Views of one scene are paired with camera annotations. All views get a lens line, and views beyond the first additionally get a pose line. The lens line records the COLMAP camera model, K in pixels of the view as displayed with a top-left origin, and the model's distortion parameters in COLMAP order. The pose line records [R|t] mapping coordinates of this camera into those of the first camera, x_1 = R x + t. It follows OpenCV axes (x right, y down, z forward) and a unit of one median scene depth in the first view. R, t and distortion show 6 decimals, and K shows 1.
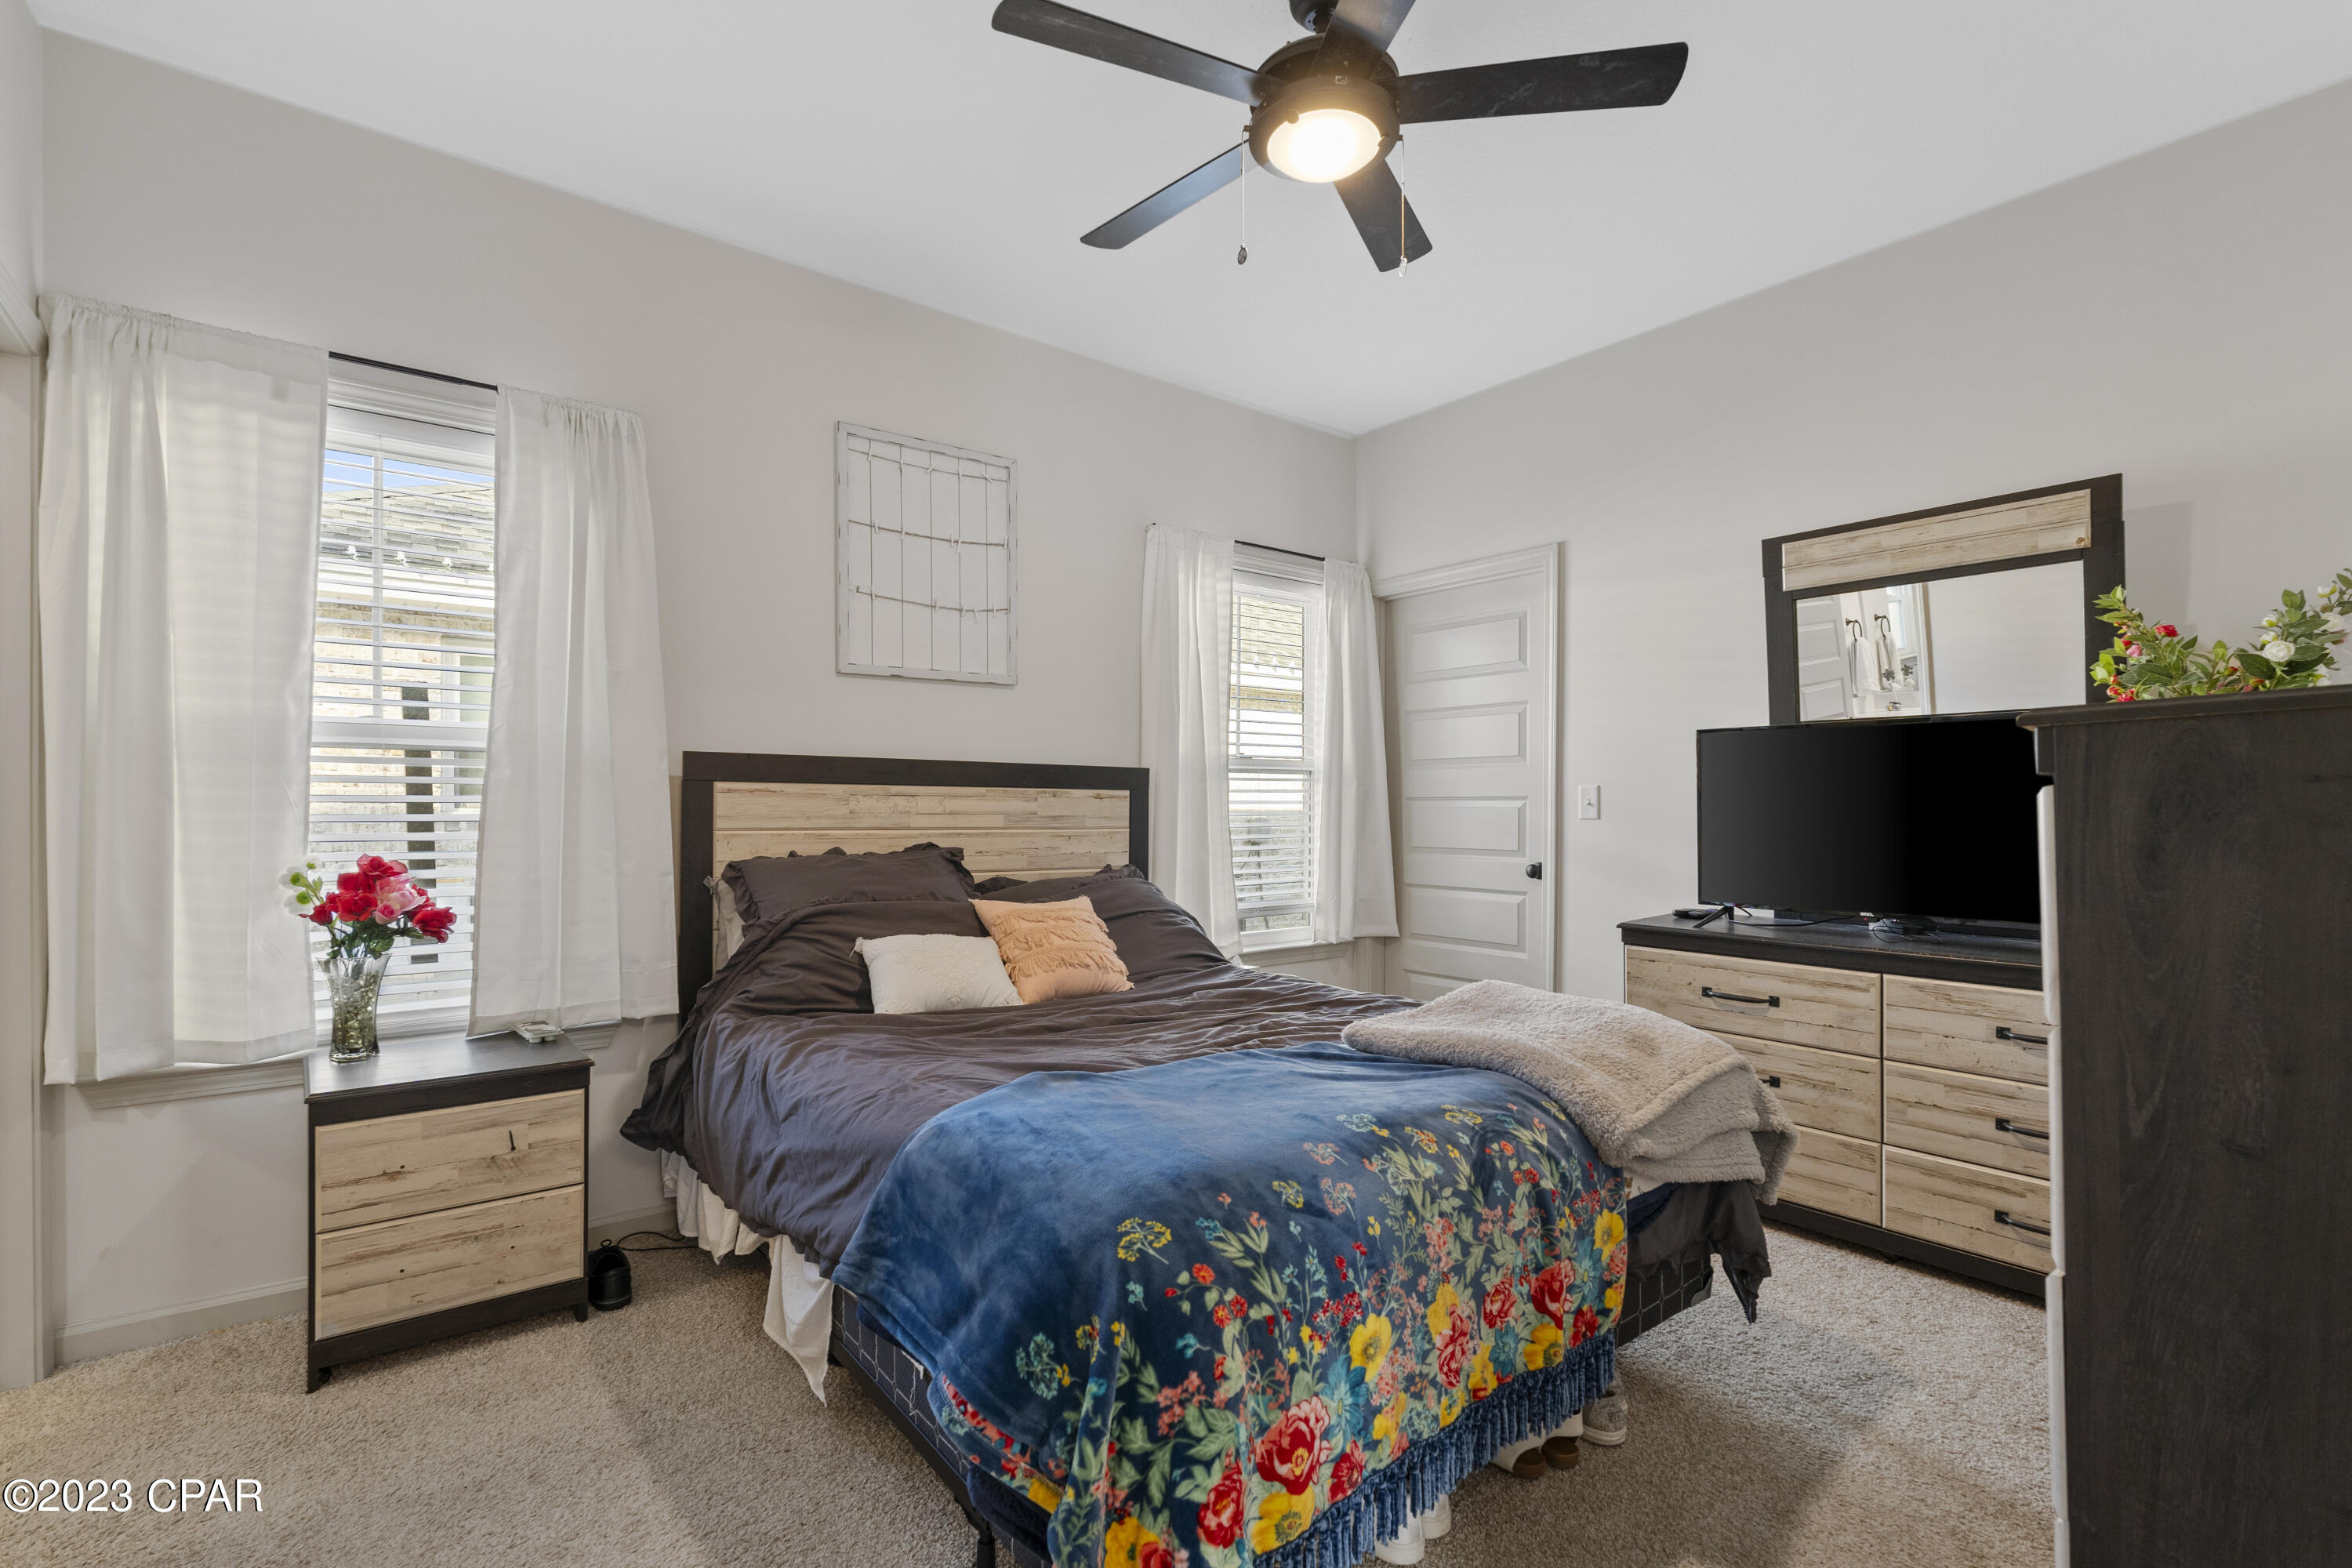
lens RADIAL K [[1044.9, 0, 1176.0], [0, 1044.9, 784.0], [0, 0, 1]] dist [-0.004523, -0.000365]
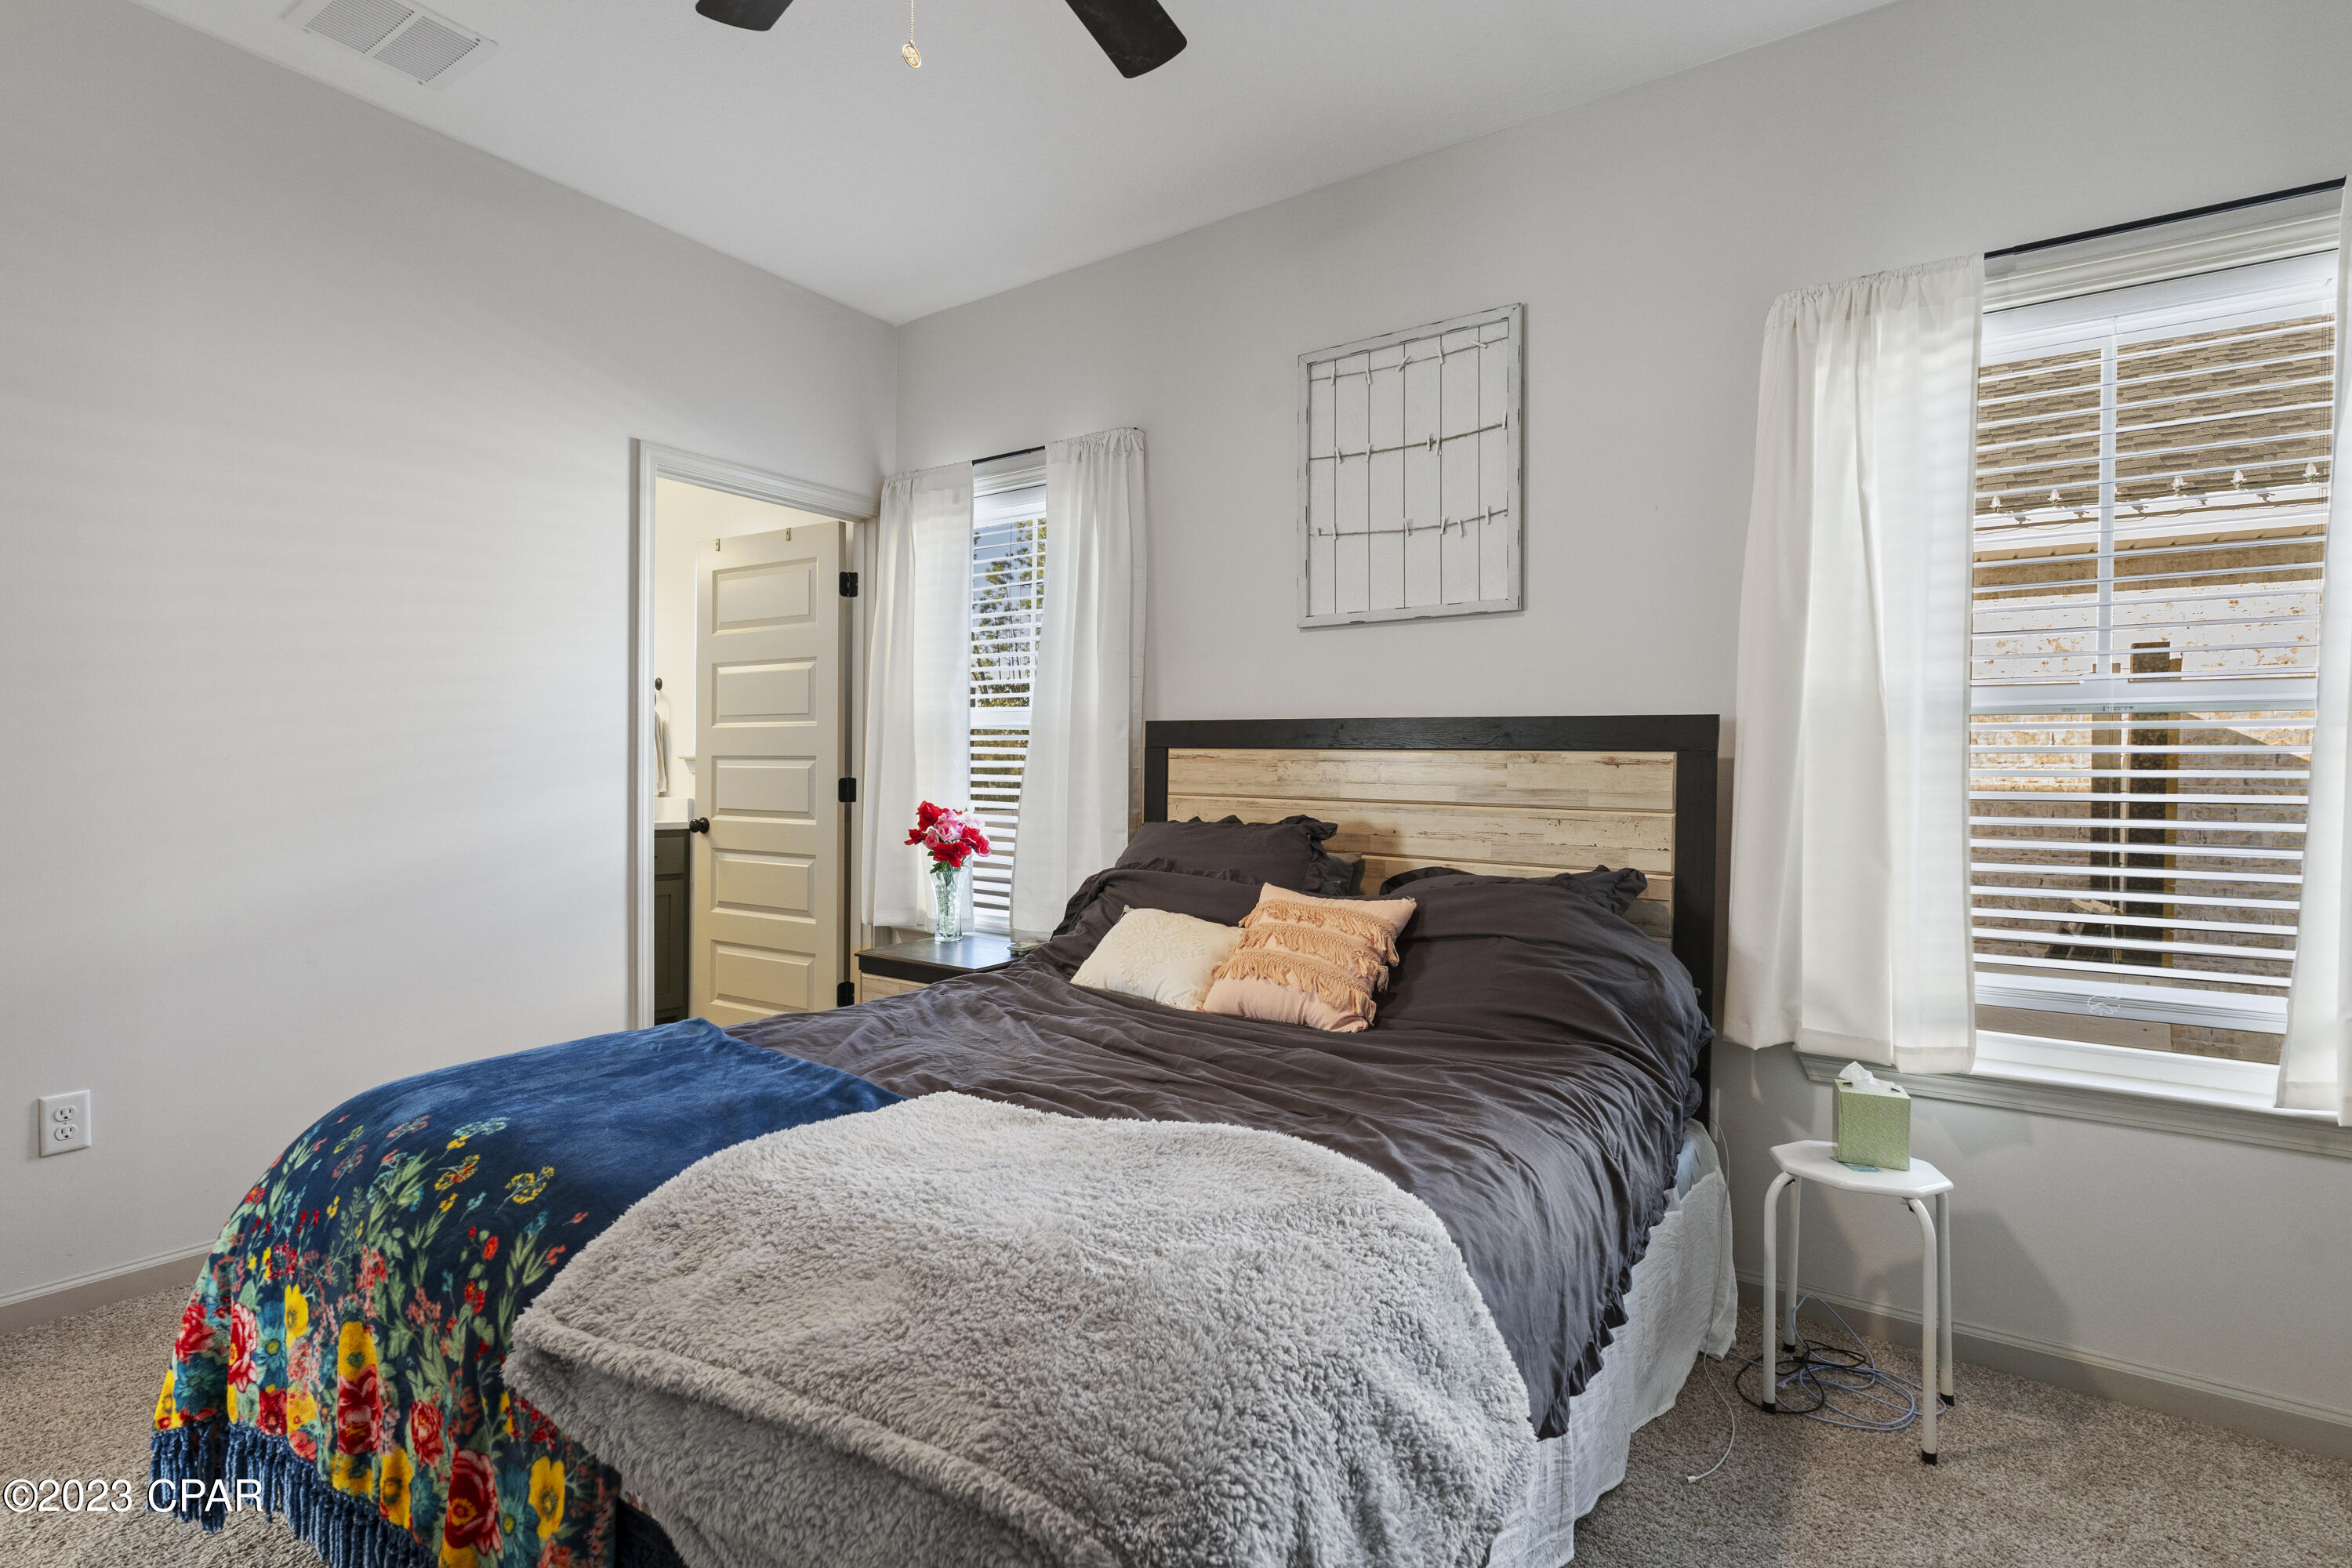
lens RADIAL K [[1113.8, 0, 1177.4], [0, 1113.8, 757.2], [0, 0, 1]] dist [-0.001223, -0.000018]
pose [[0.295052, -0.008019, -0.955448, 0.617402], [0.008196, 0.999949, -0.005861, 0.012969], [0.955446, -0.006101, 0.295102, 0.641731]]
